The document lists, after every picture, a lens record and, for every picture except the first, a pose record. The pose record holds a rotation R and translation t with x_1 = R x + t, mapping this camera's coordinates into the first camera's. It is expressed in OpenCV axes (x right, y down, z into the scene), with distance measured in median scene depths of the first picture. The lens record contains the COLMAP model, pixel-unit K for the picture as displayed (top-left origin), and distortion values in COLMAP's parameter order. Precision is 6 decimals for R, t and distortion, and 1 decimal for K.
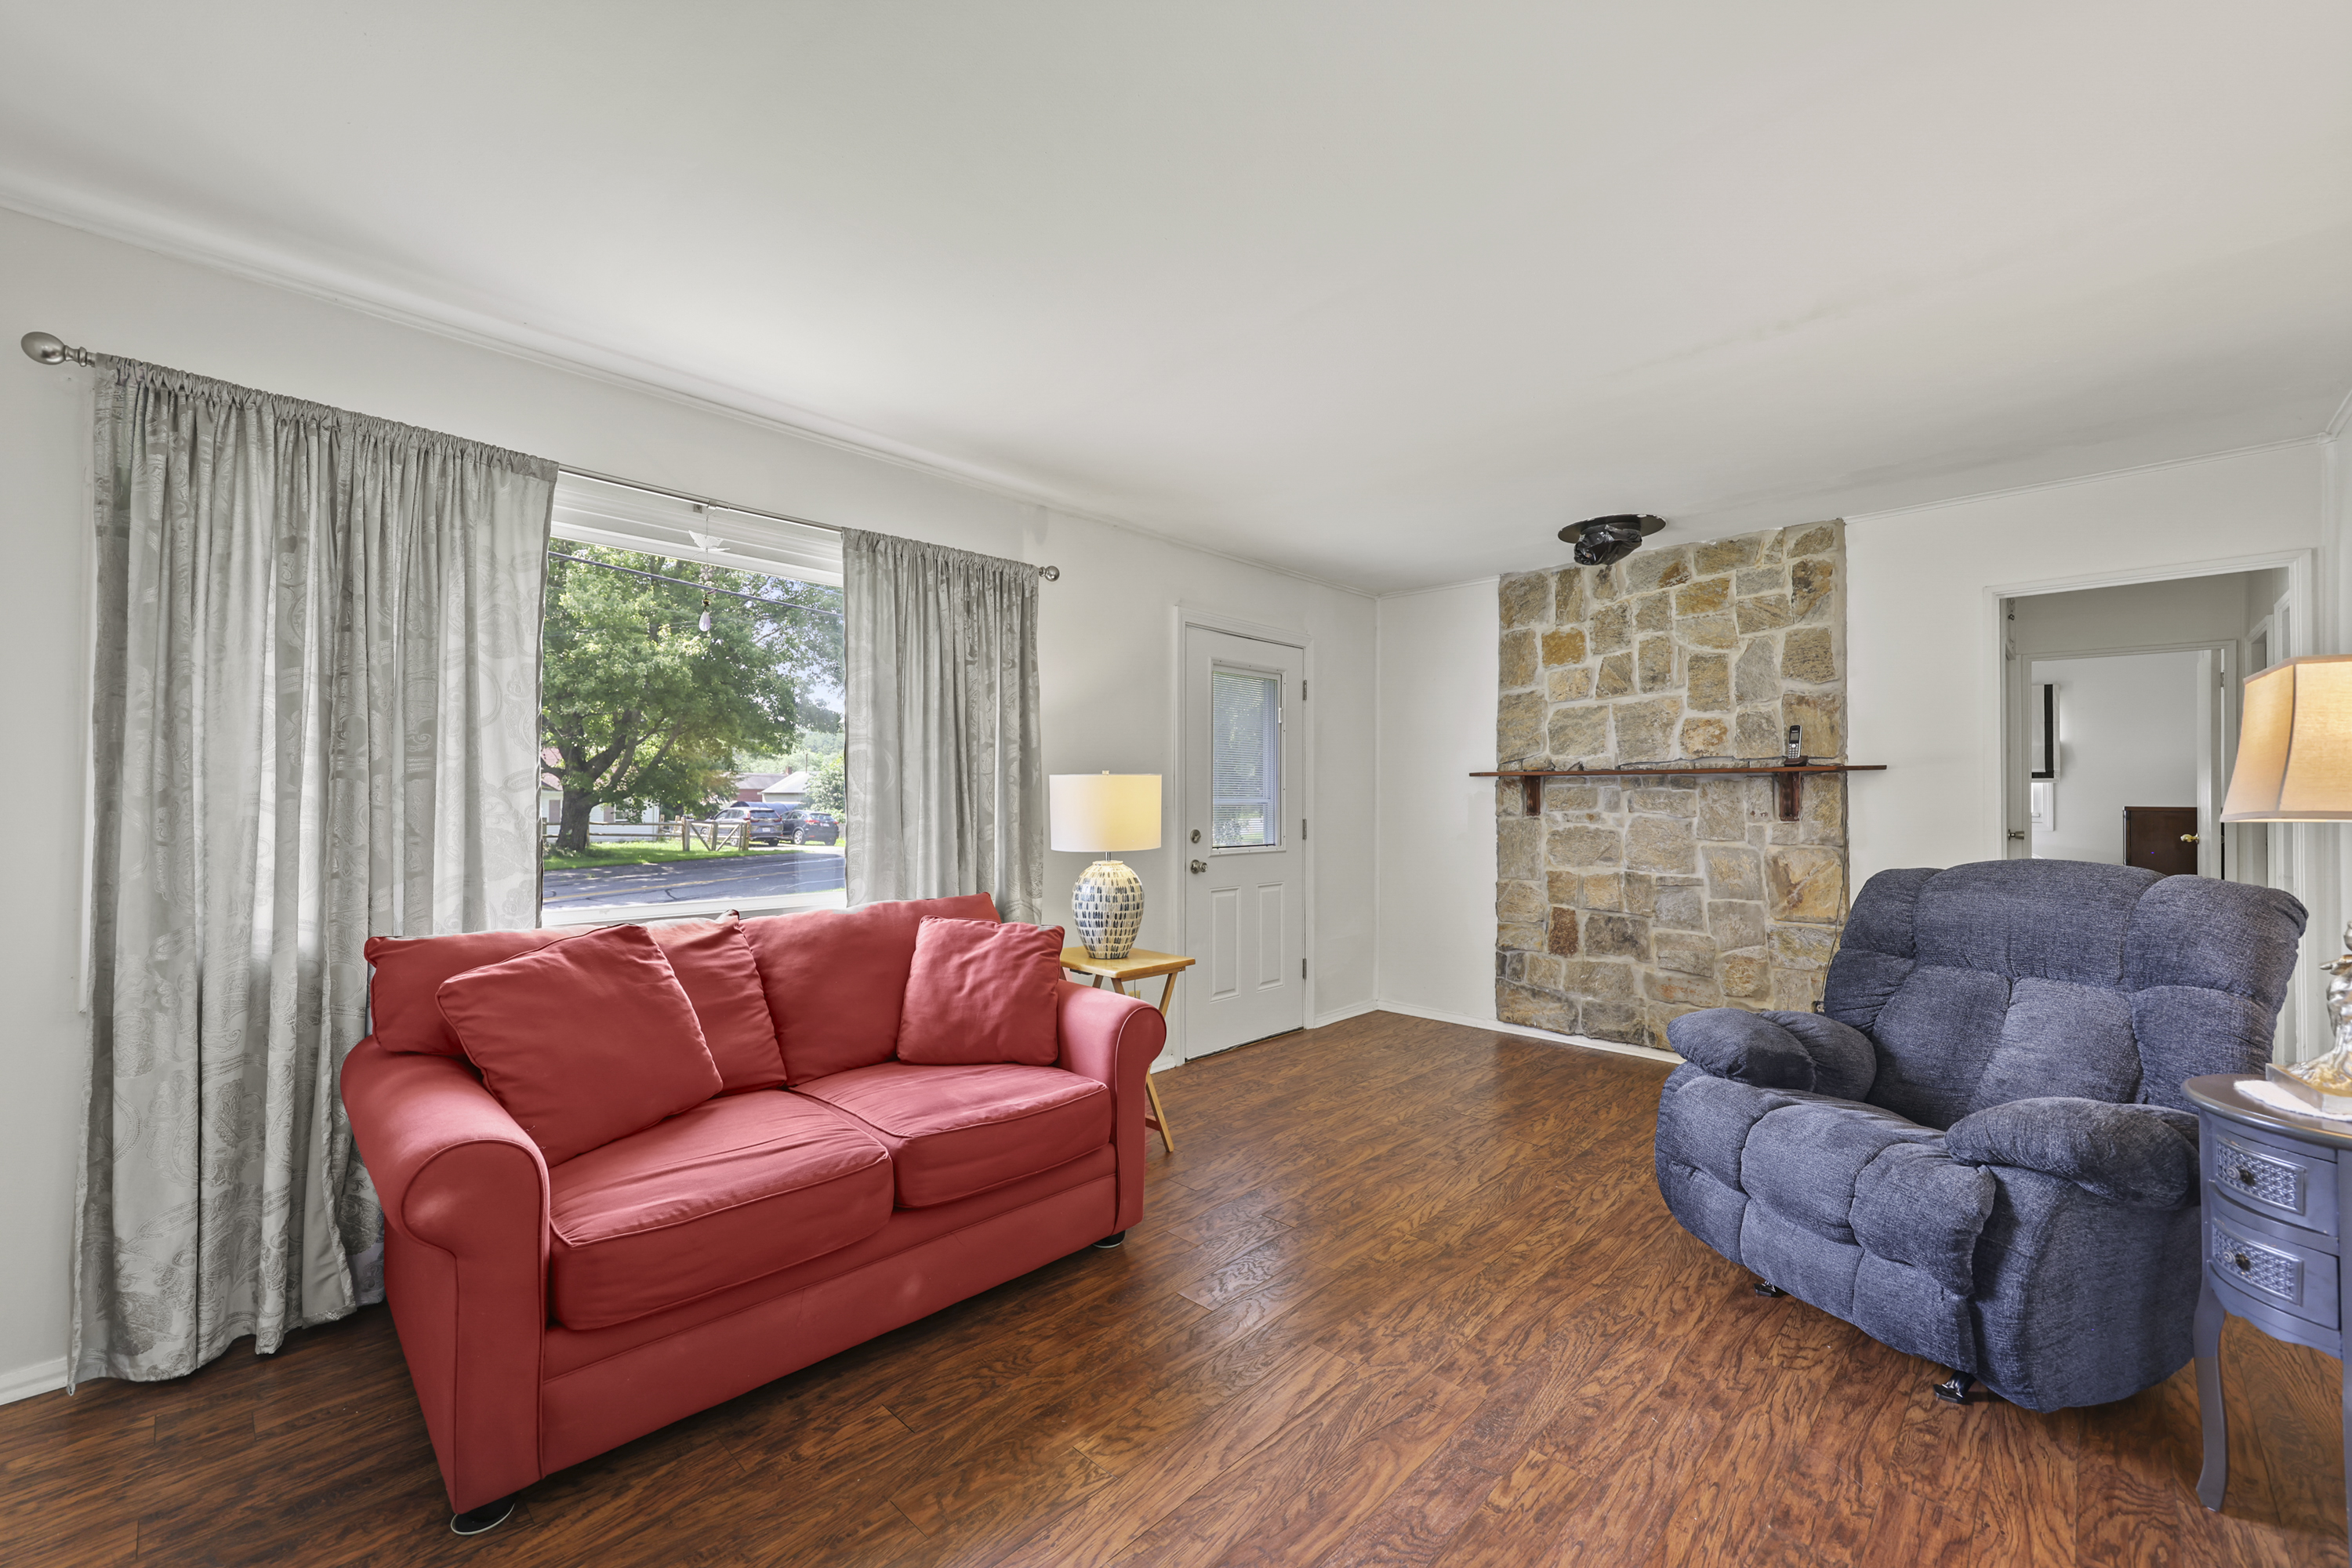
lens RADIAL K [[950.6, 0, 1181.2], [0, 950.6, 791.3], [0, 0, 1]] dist [0.001569, 0.000648]
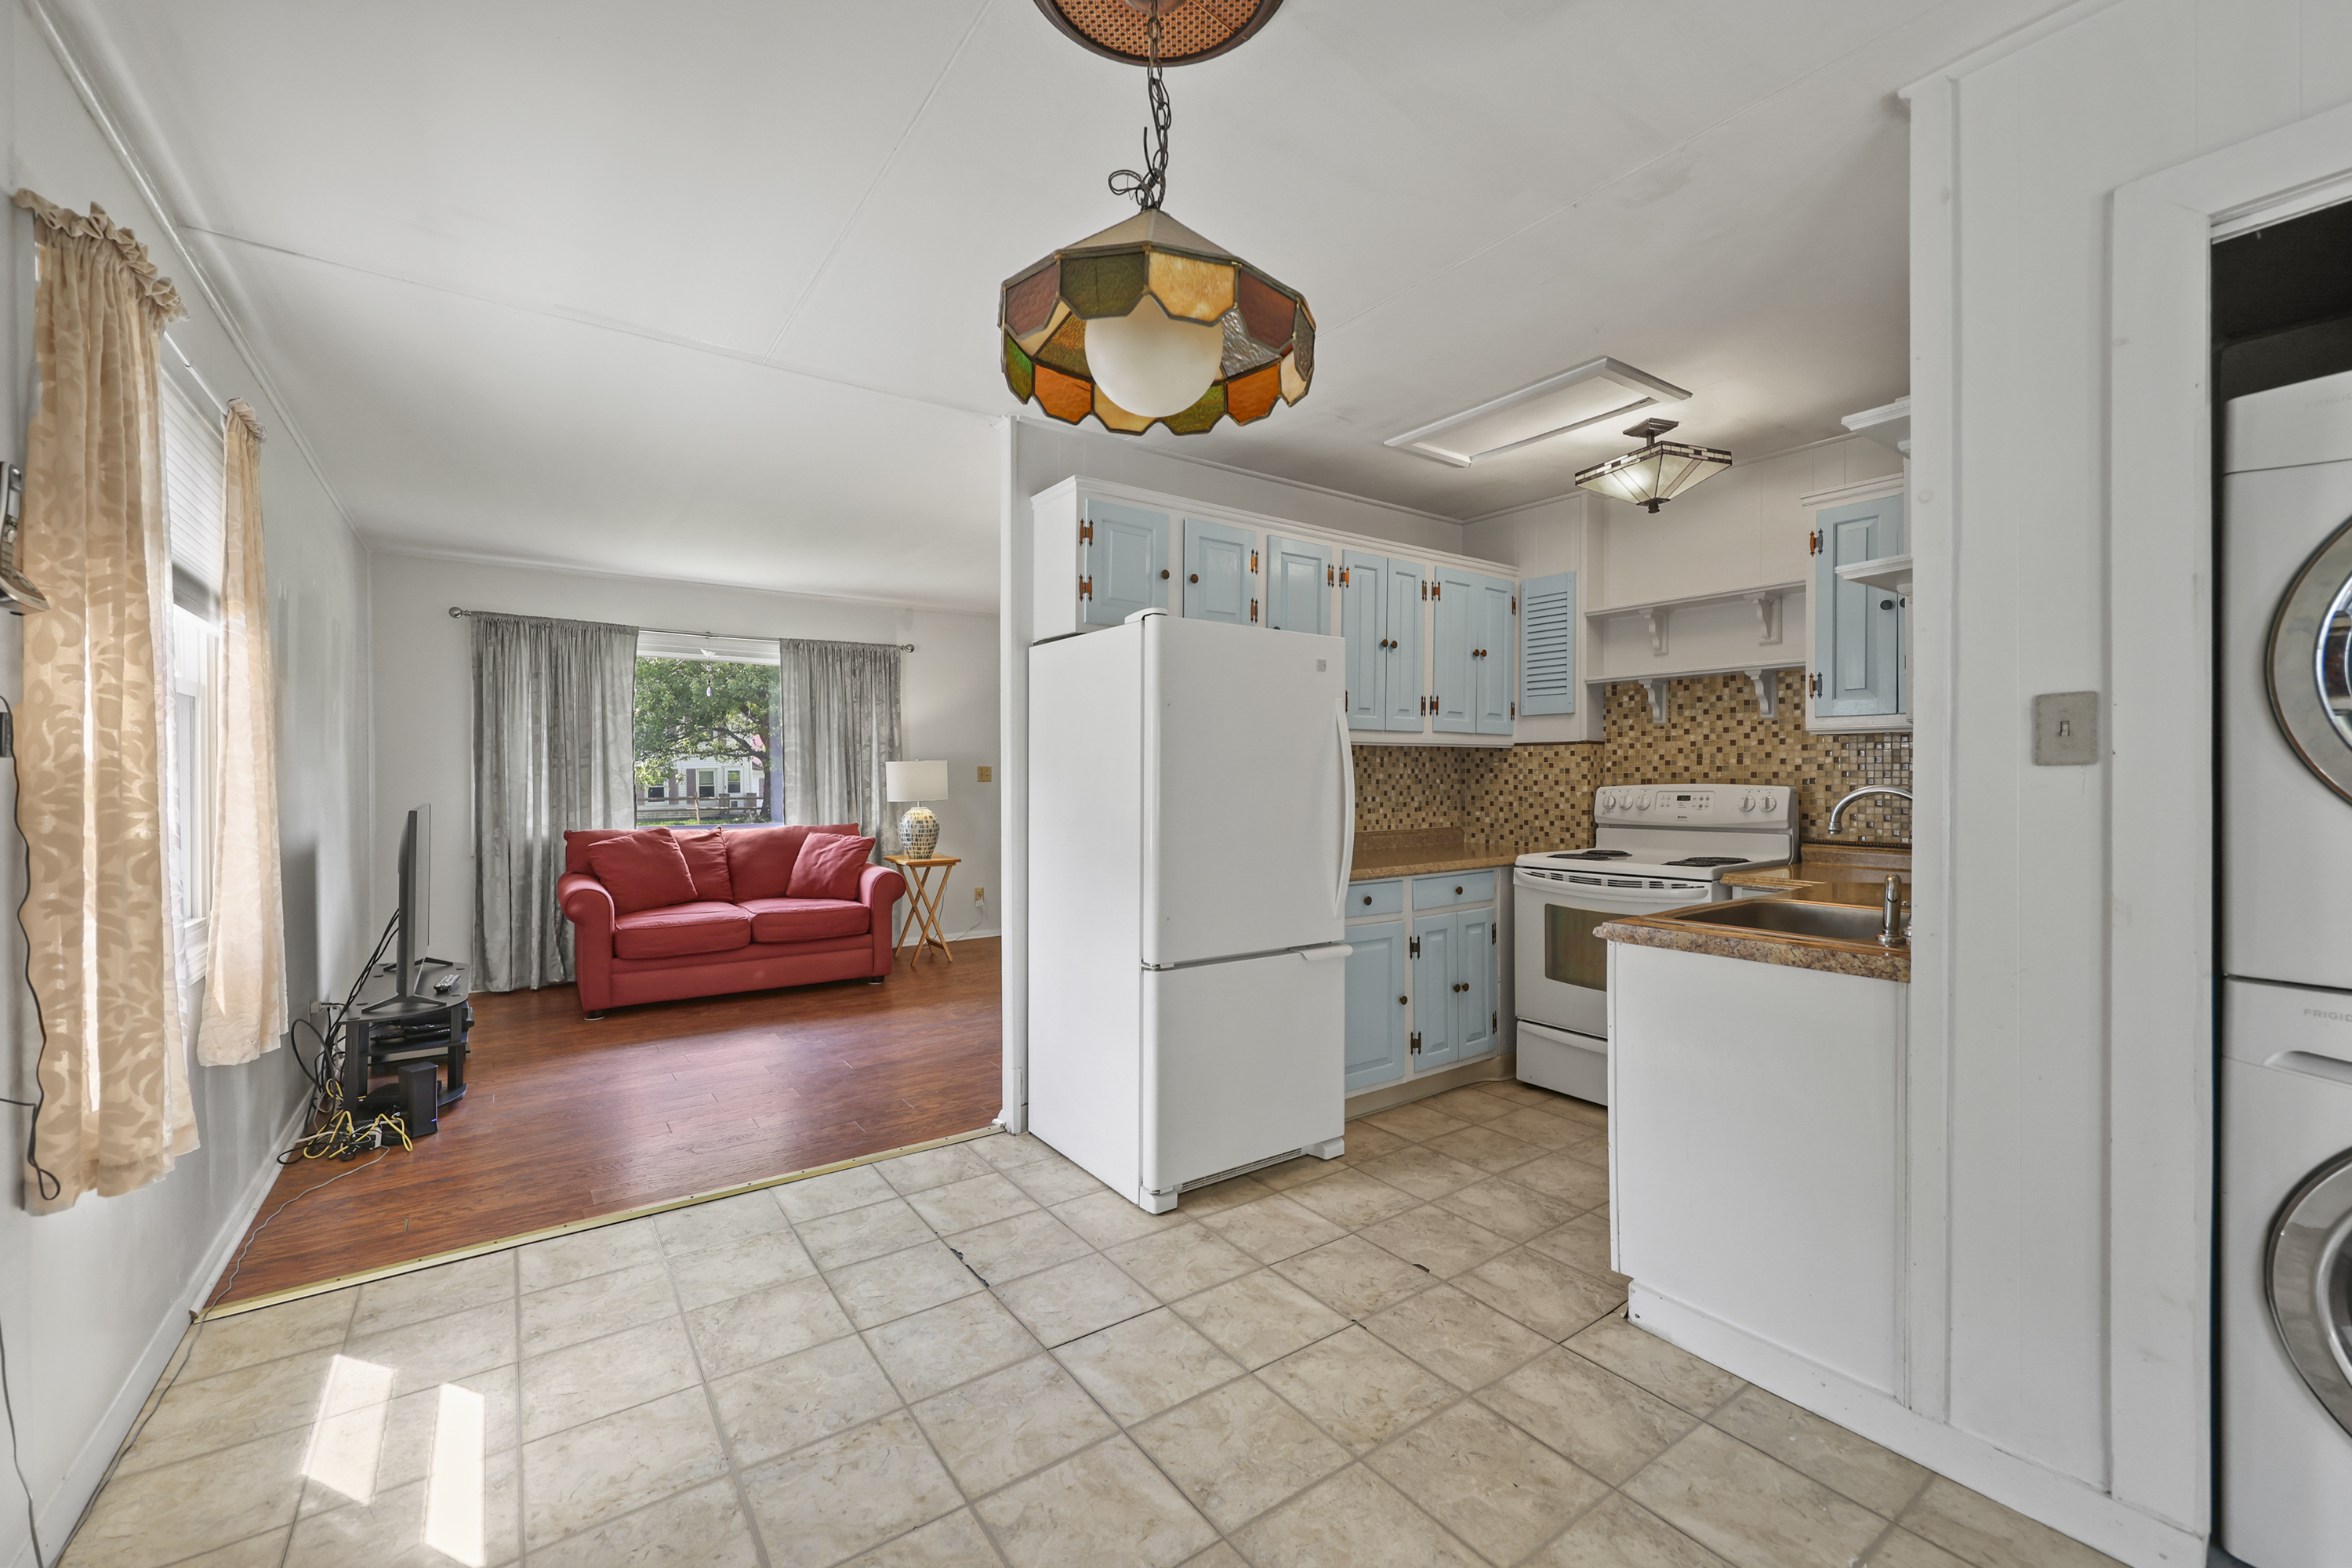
lens RADIAL K [[950.6, 0, 1175.1], [0, 950.6, 786.1], [0, 0, 1]] dist [0.001569, 0.000648]
pose [[0.981712, -0.004573, -0.190317, 0.782149], [0.008481, 0.999769, 0.019726, -0.000716], [0.190183, -0.020980, 0.981524, -0.751248]]
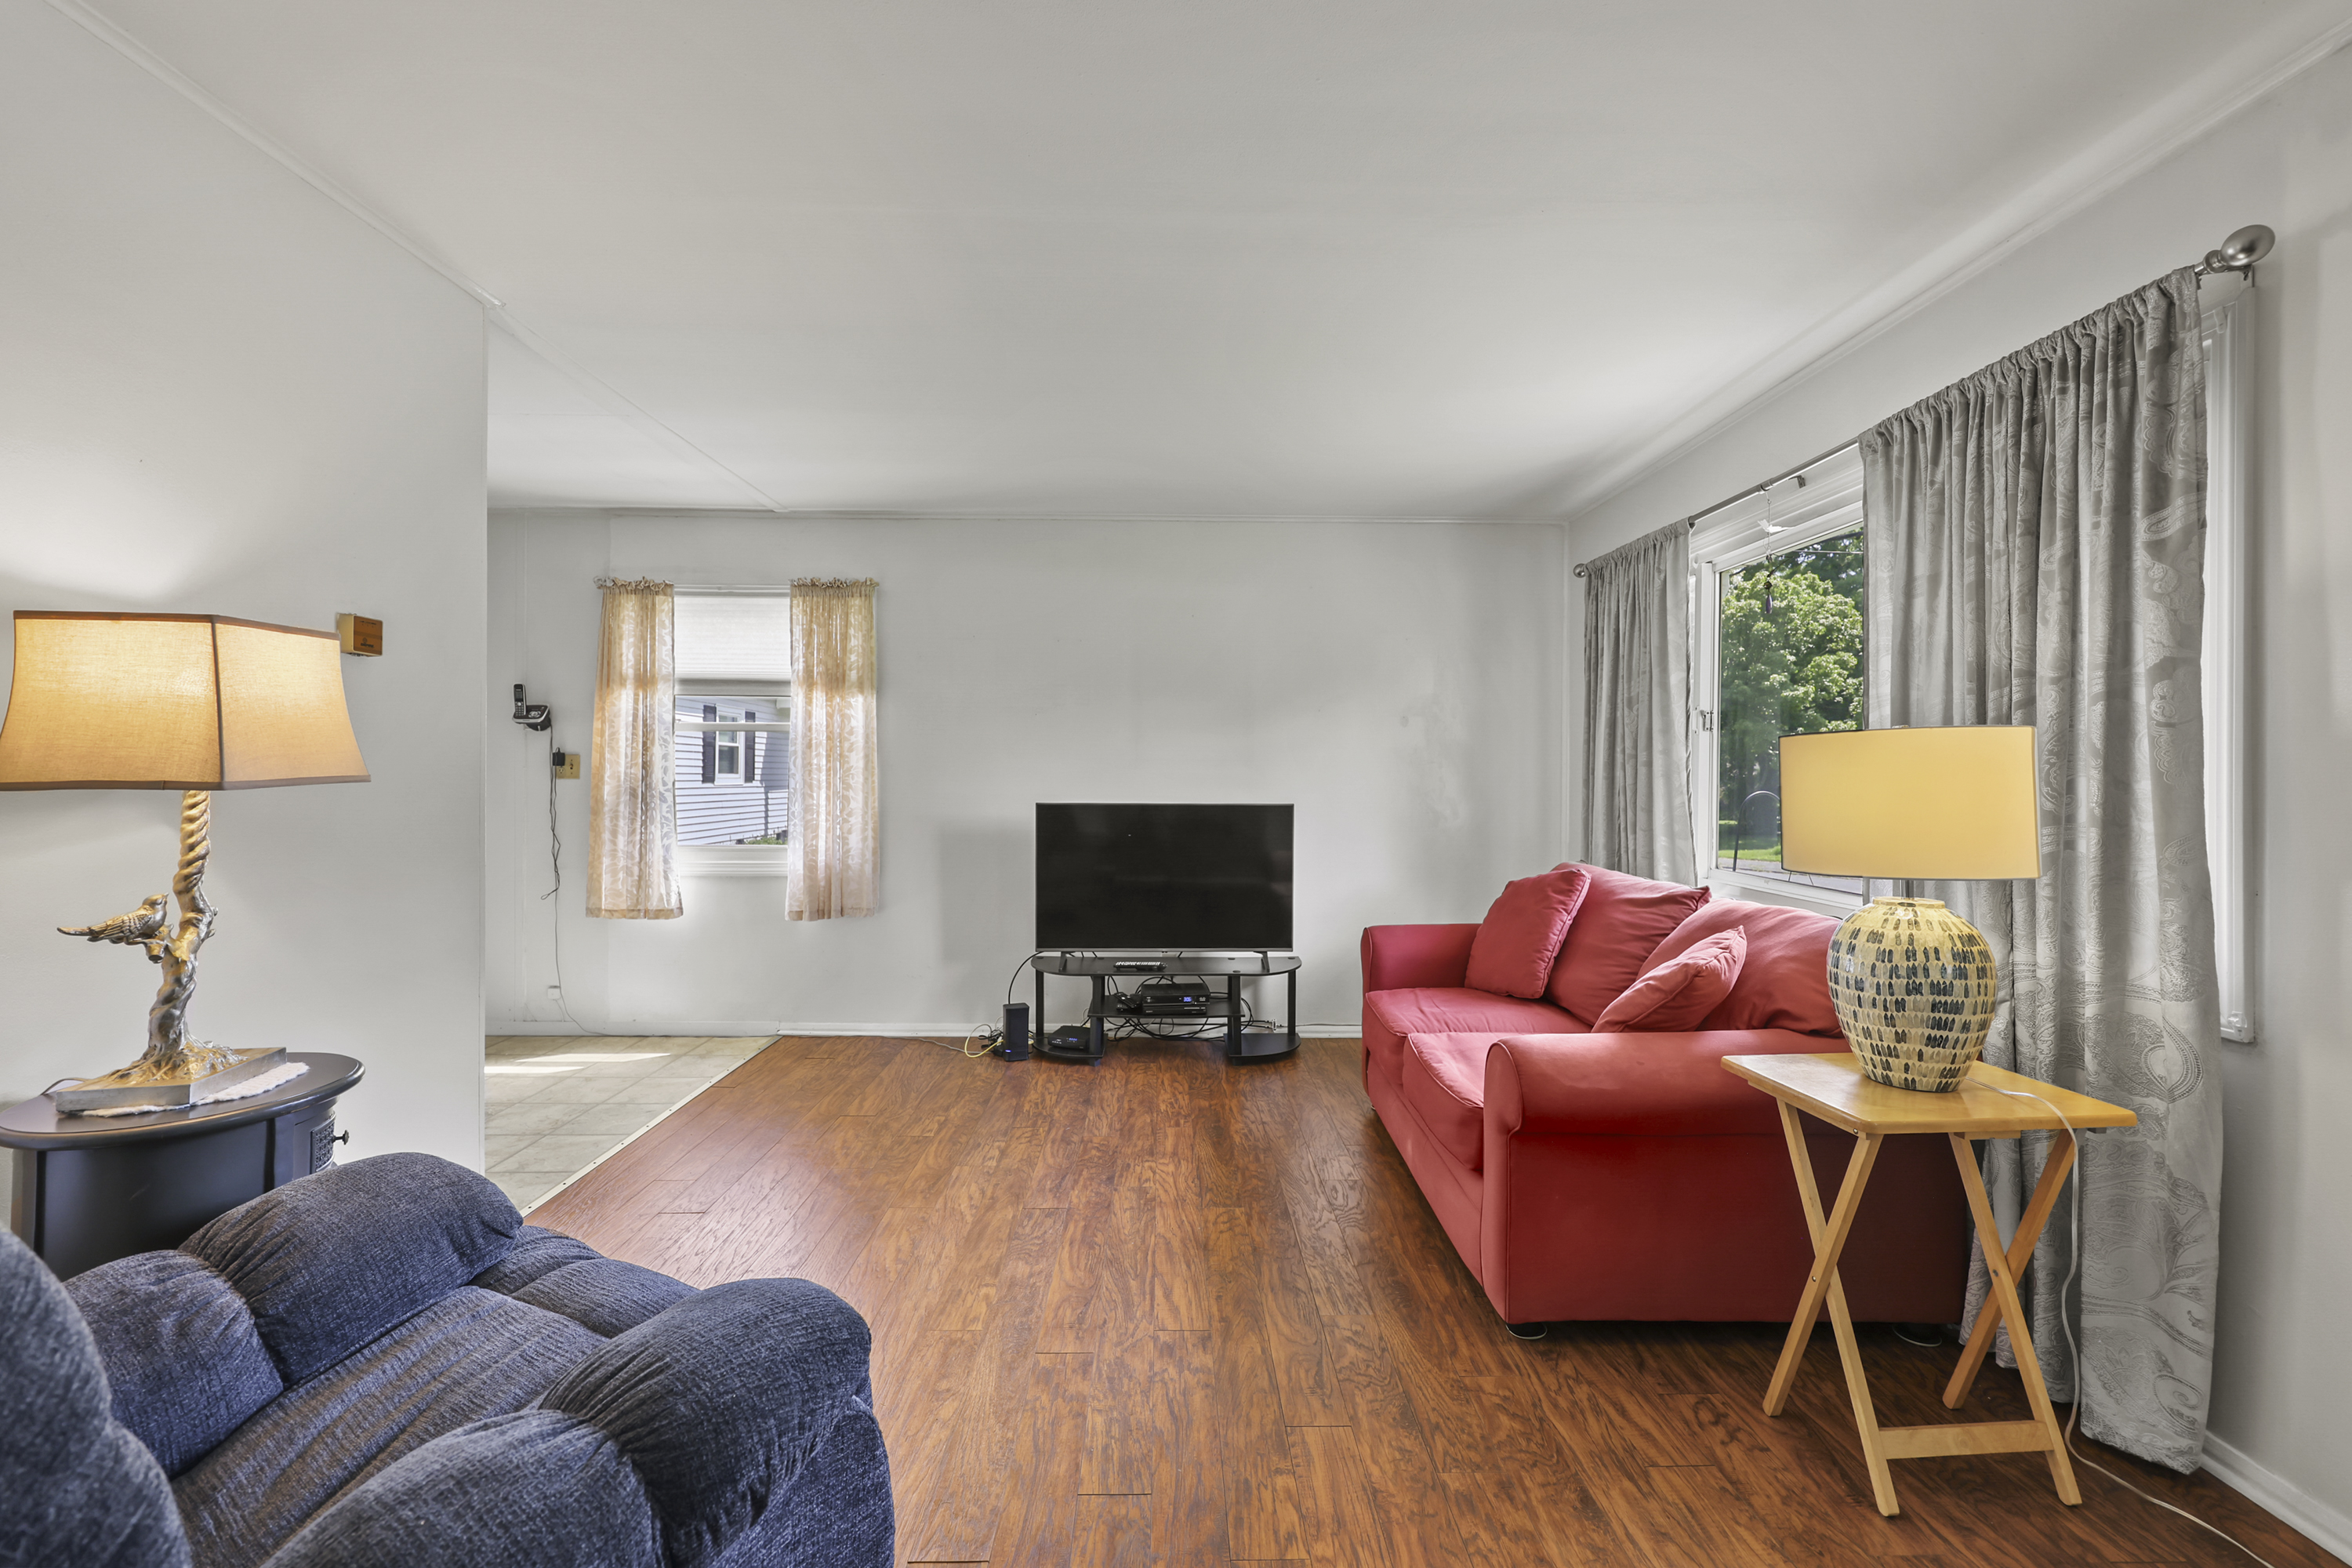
lens RADIAL K [[950.6, 0, 1195.6], [0, 950.6, 776.7], [0, 0, 1]] dist [0.001569, 0.000648]
pose [[-0.704502, -0.013476, -0.709574, 0.549067], [-0.007305, 0.999904, -0.011737, 0.015882], [0.709665, -0.003086, -0.704533, 1.084733]]
